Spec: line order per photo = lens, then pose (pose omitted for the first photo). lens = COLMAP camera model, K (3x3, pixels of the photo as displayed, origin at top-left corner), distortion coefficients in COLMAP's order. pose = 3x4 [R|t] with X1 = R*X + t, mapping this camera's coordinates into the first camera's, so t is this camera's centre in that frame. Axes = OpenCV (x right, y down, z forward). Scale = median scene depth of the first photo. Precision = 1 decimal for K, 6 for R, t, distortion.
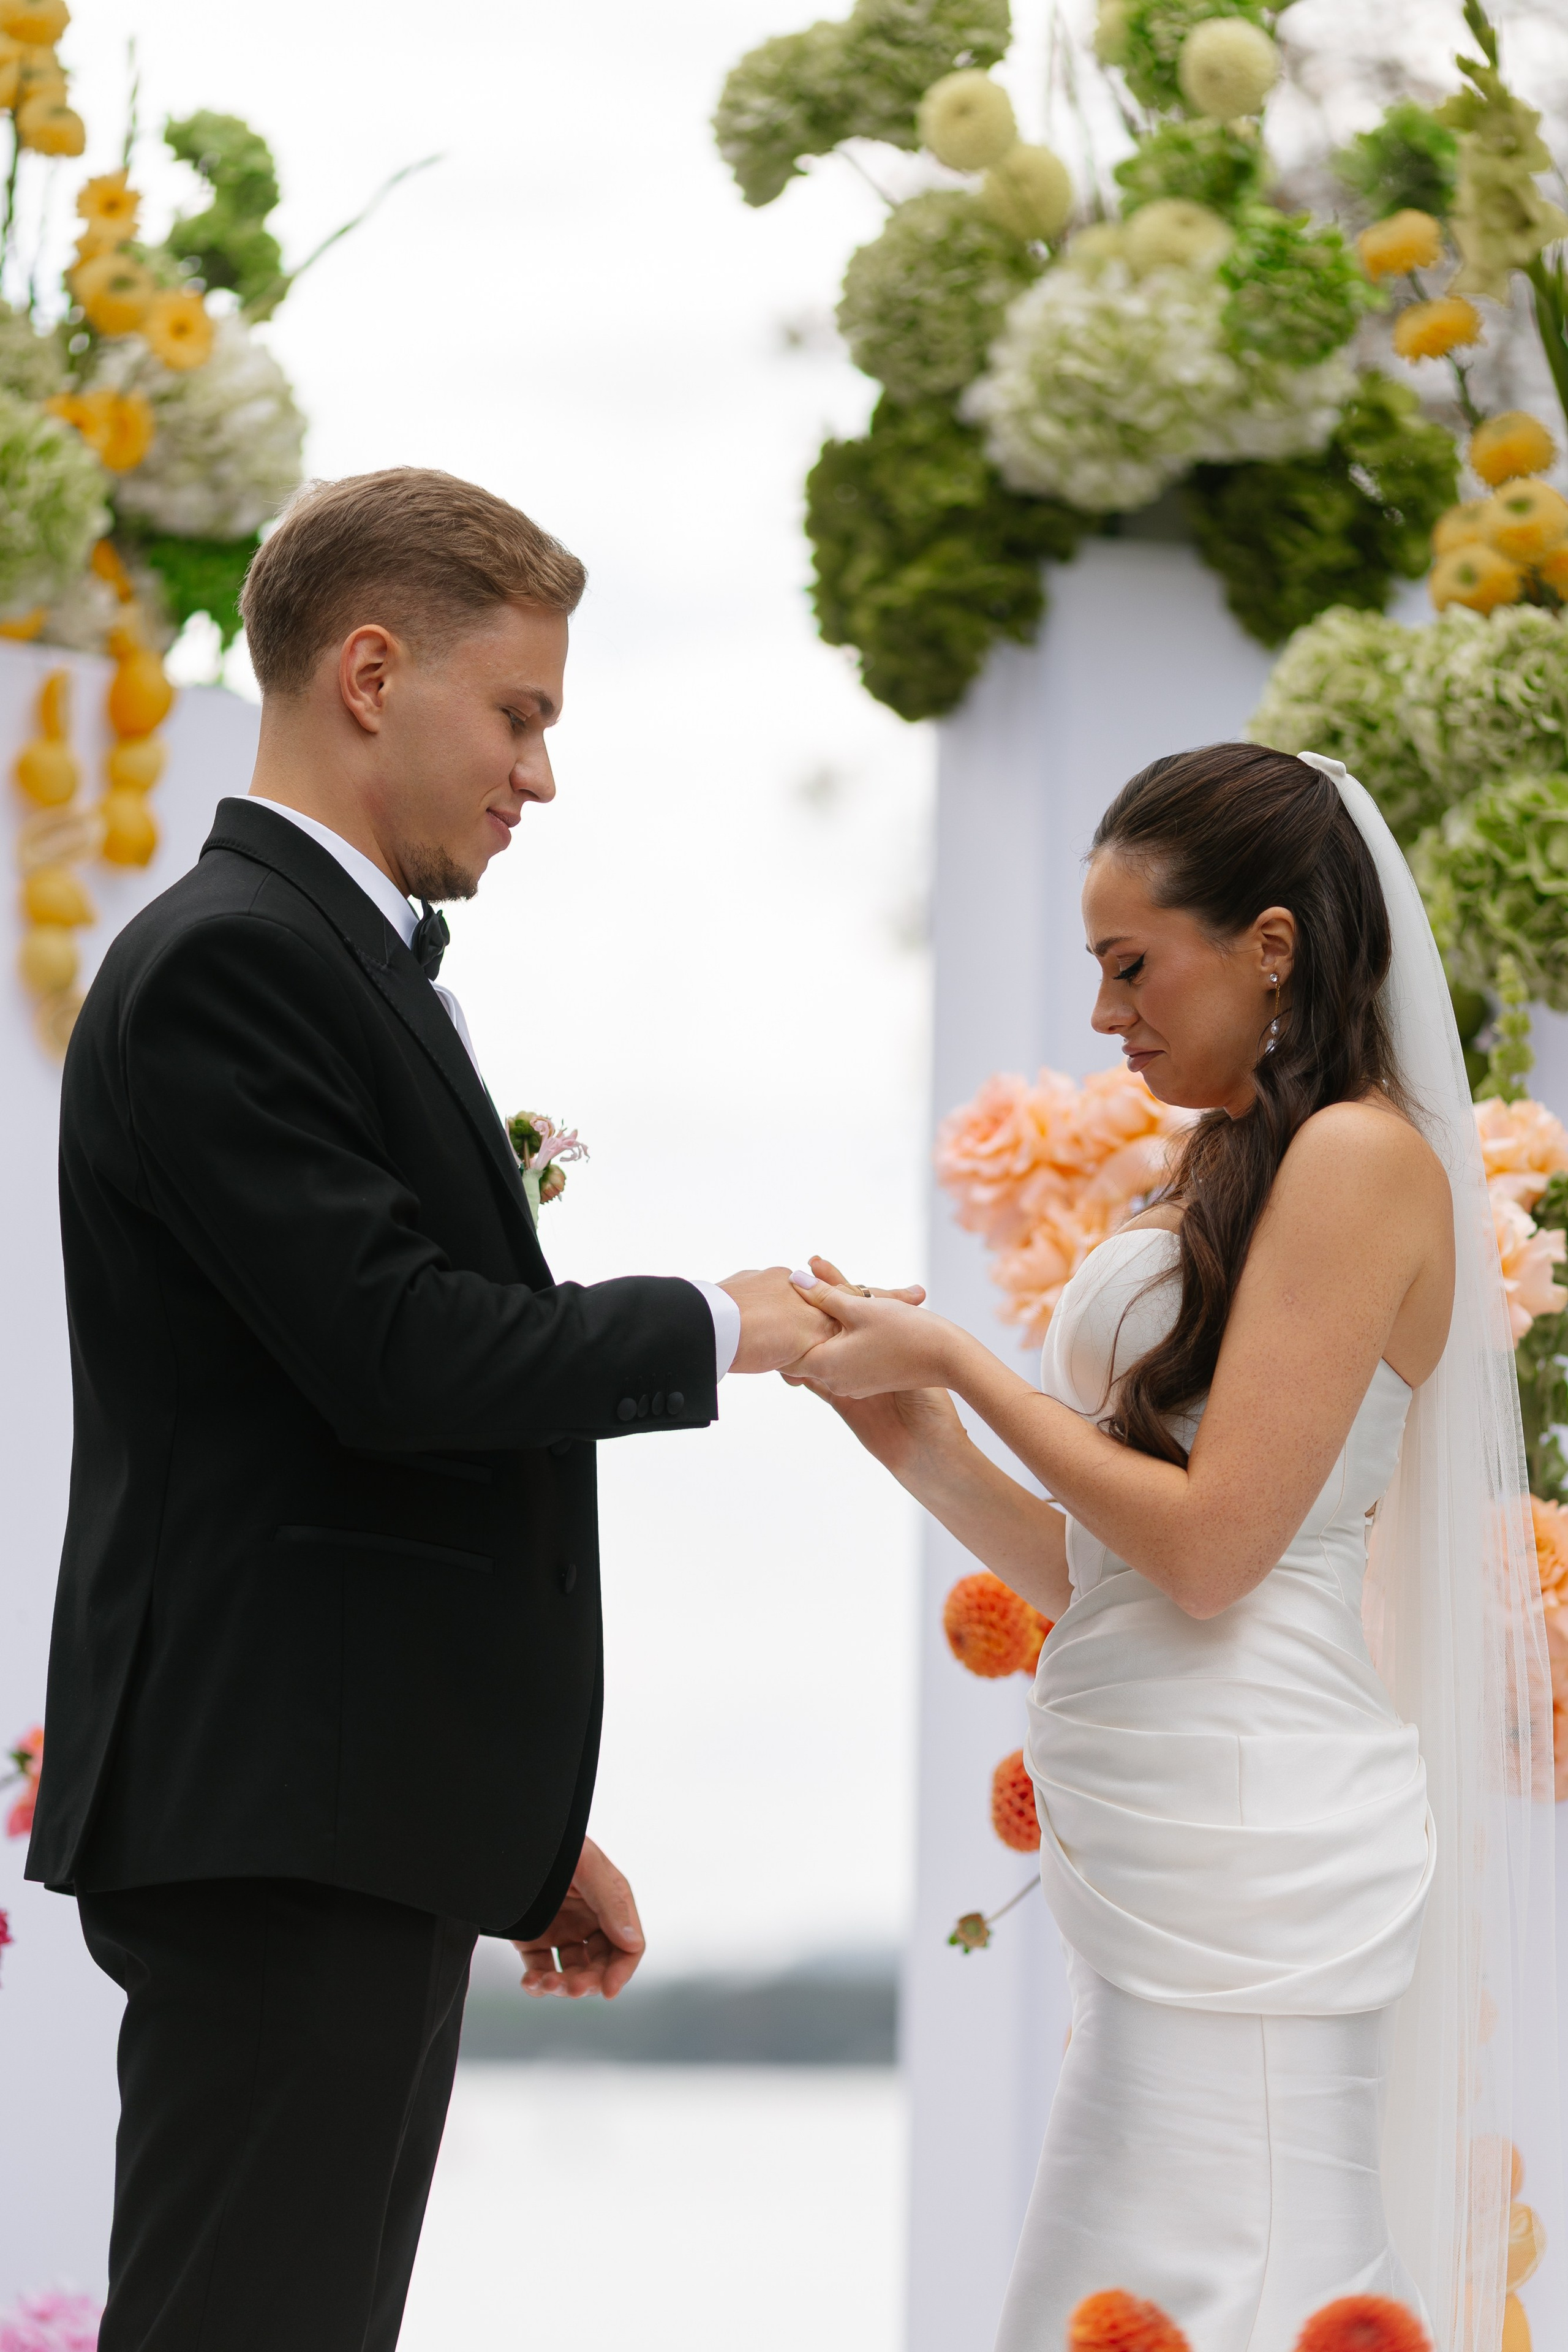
lens RADIAL K [[9102.5, 0, 799.8], [0, 9102.5, 1177.7], [0, 0, 1]] dist [-0.072231, 0.000000]
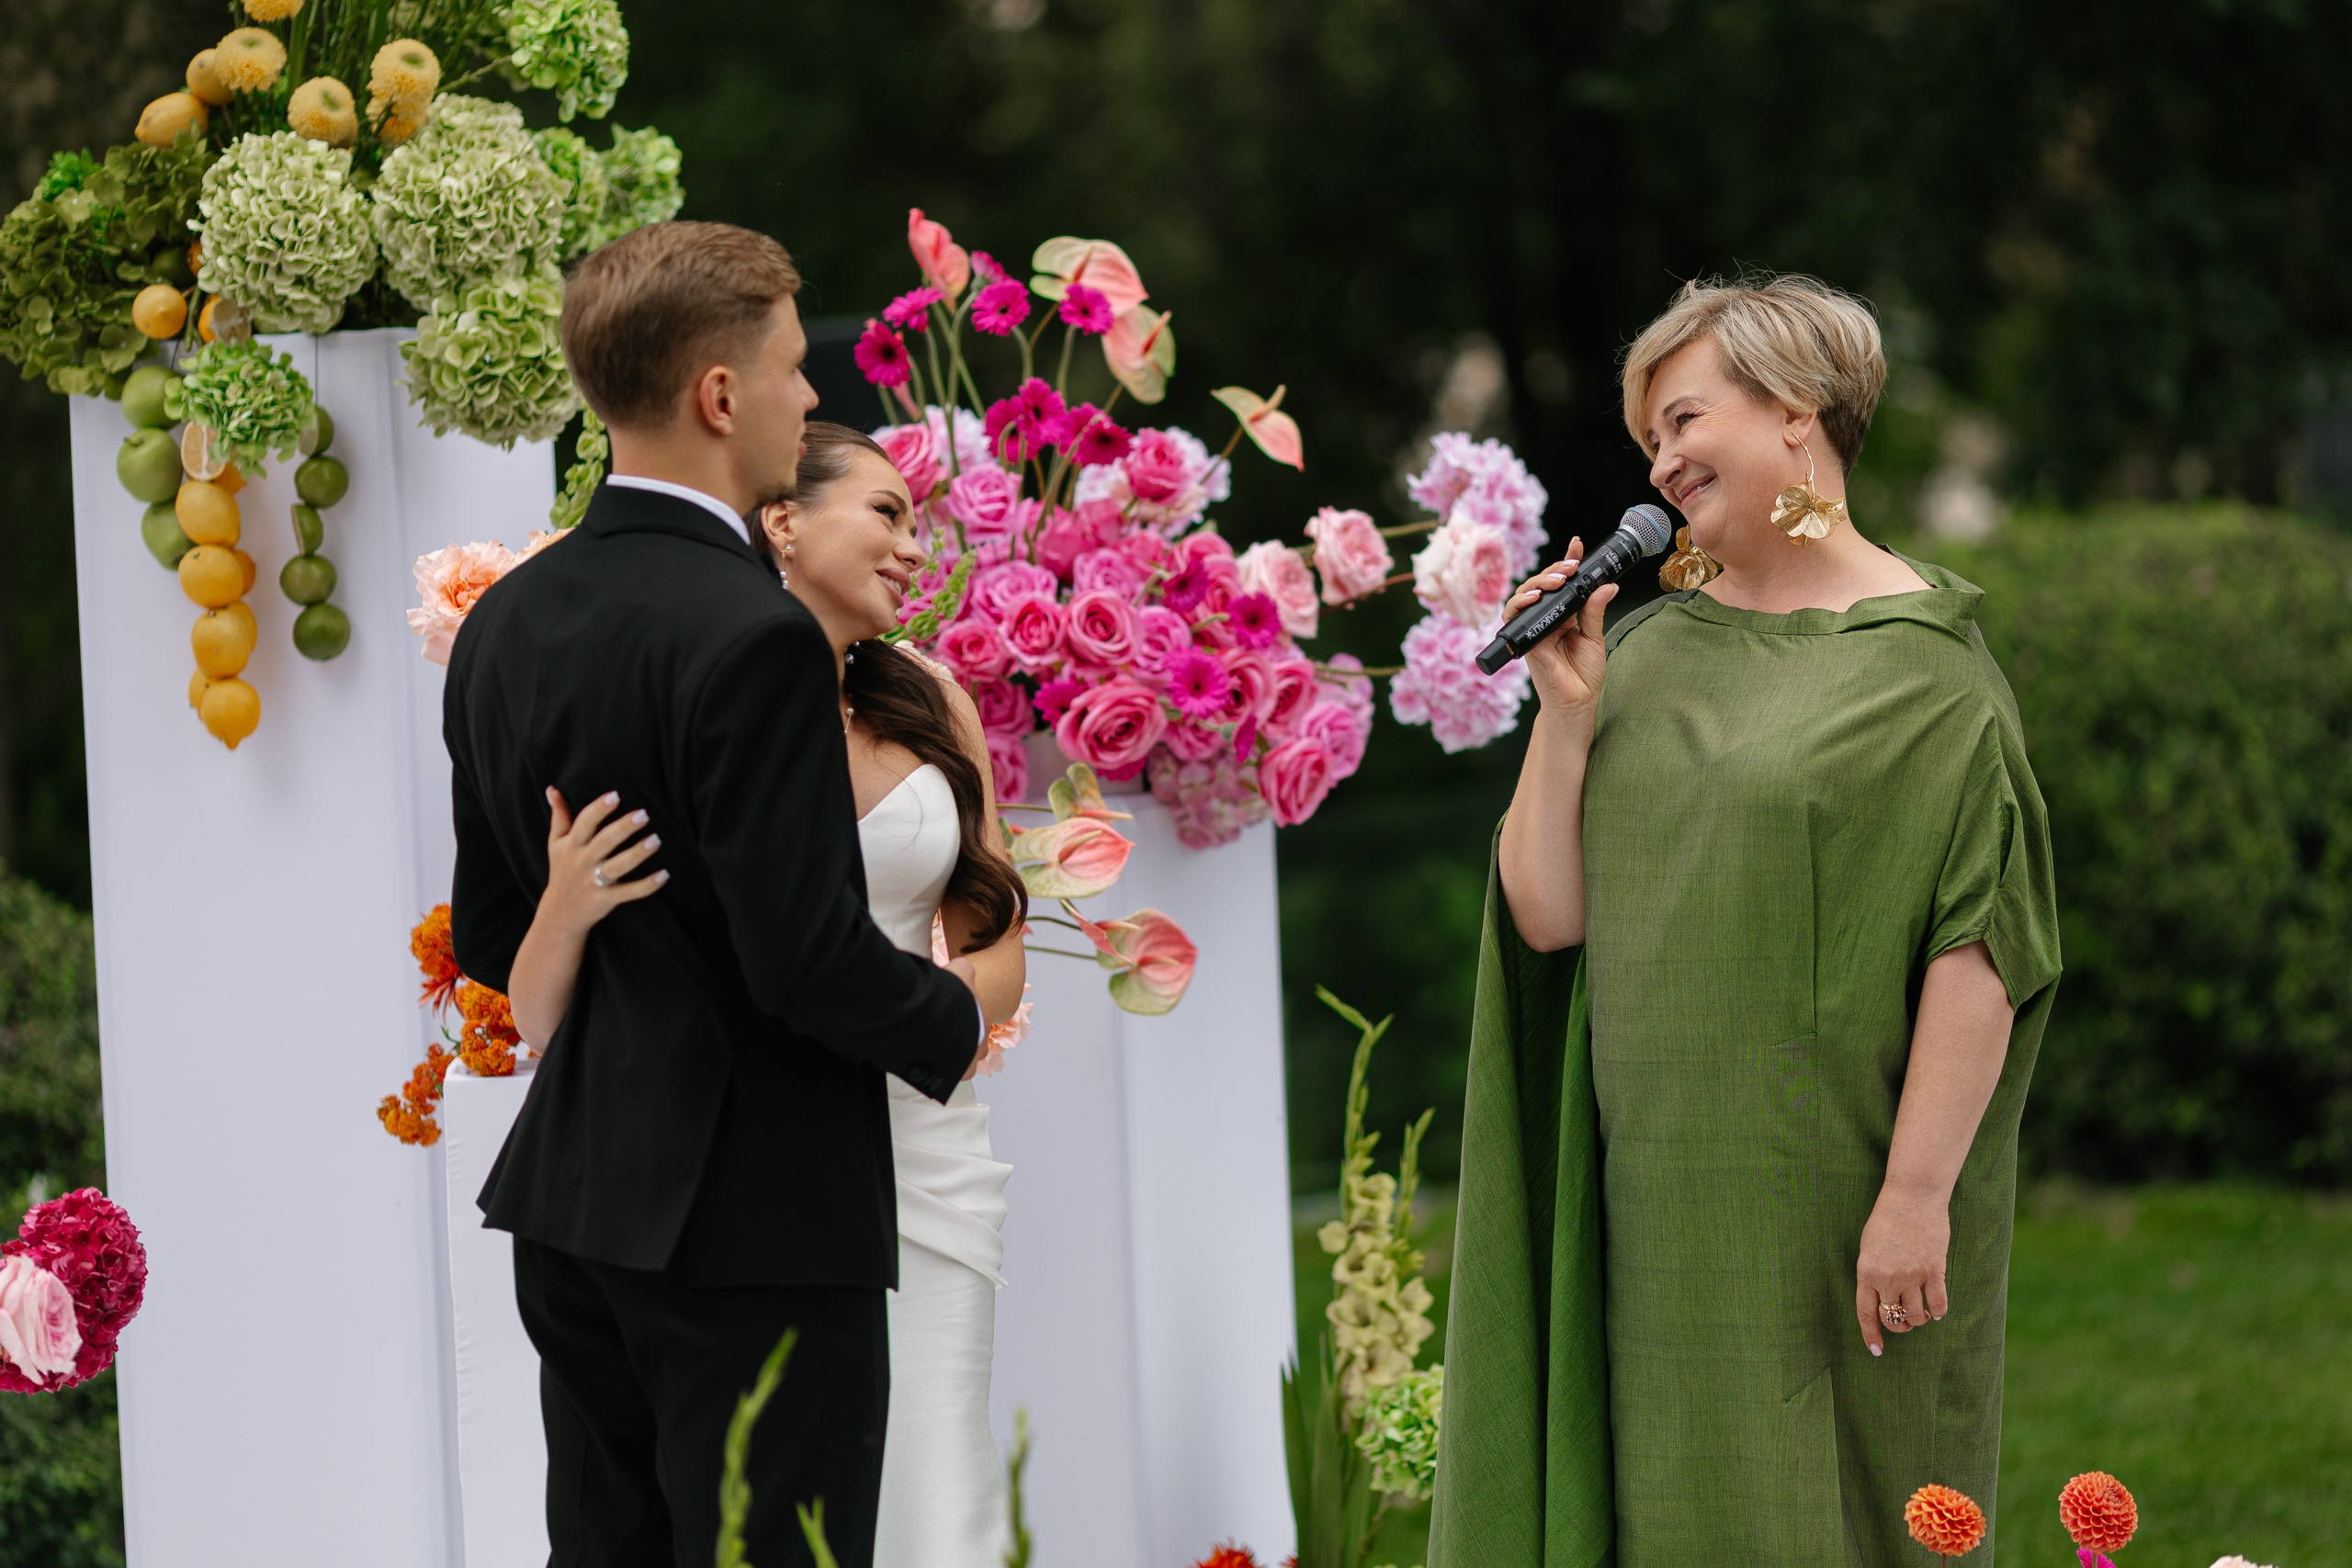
lens RADIAL K [[9101.6, 0, 1215.6], [0, 9101.6, 545.2], [0, 0, 1]] dist [-0.072231, 0.000000]
pose [[0.576167, -0.048143, 0.815913, -0.909989], [-0.047953, 0.994553, 0.092546, -0.127281], [-0.815924, -0.092448, 0.570720, 0.130185]]
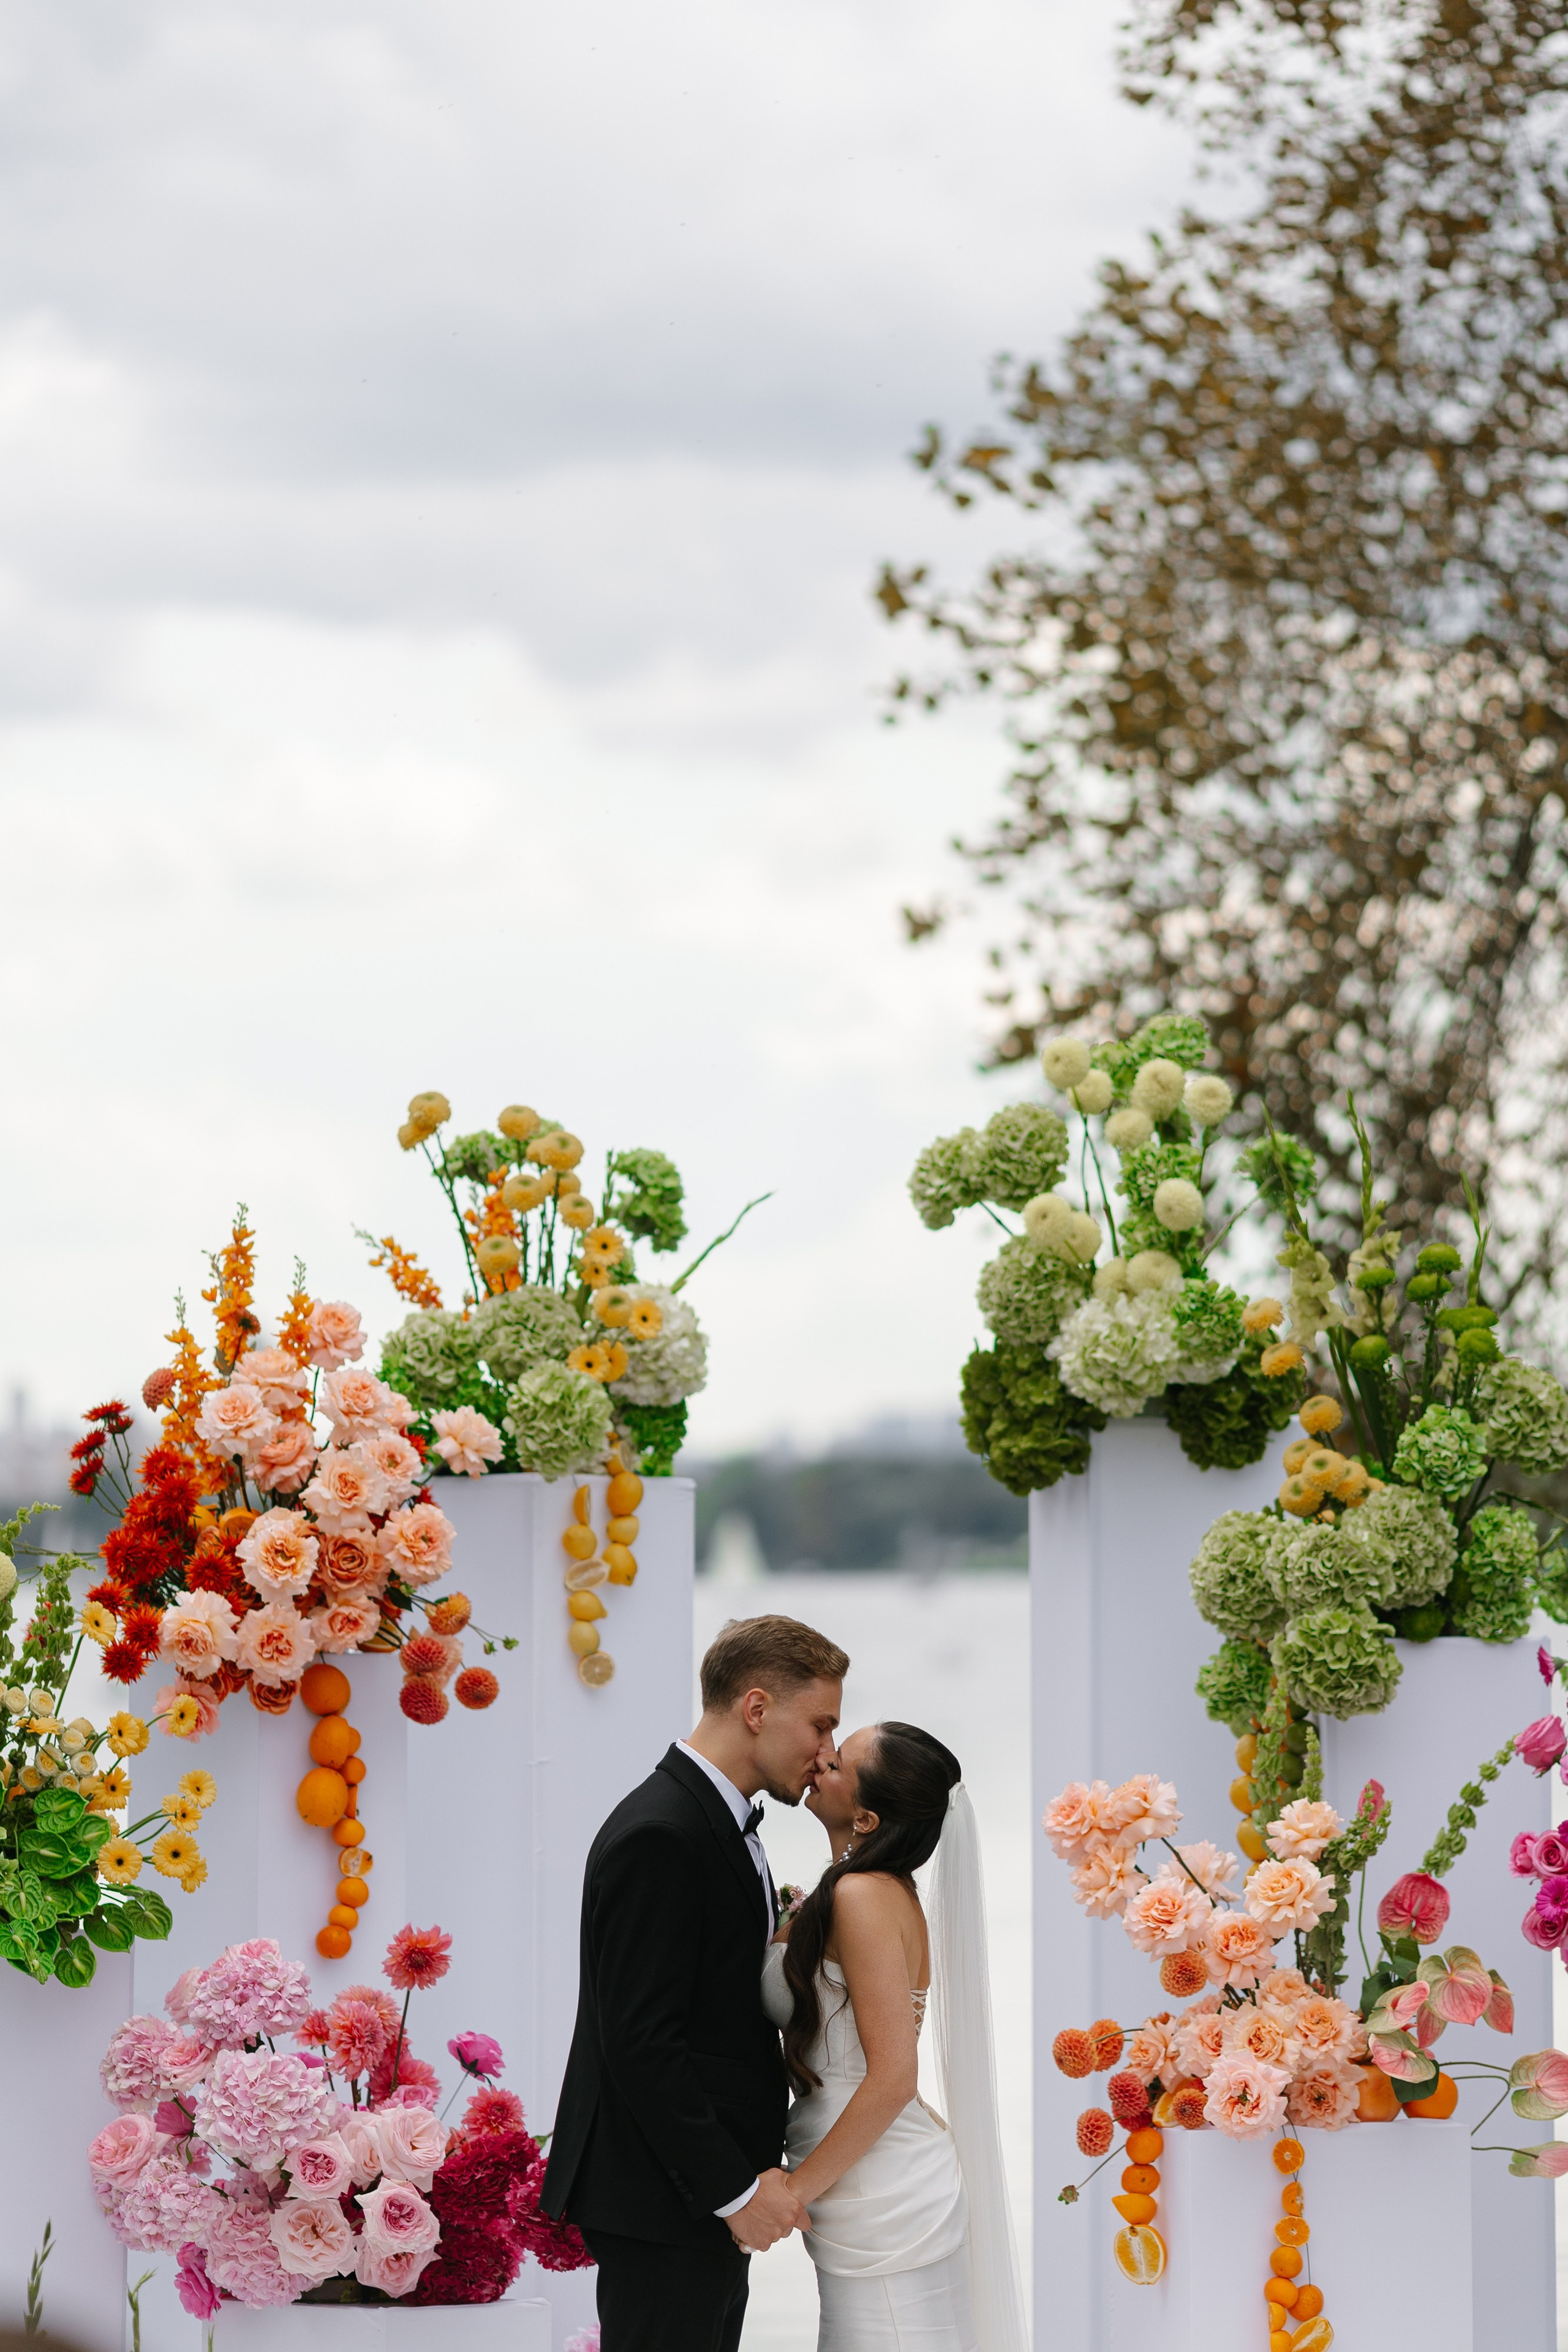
lens RADIAL K [[9102.5, 0, 773.3], [0, 9102.5, 1188.6], [0, 0, 1]] dist [-0.072231, 0.000000]
pose [[0.999715, -0.022301, -0.008465, -0.024575], [0.022801, 0.997666, 0.064362, -0.260539], [0.007010, -0.064536, 0.997891, -1.006027]]
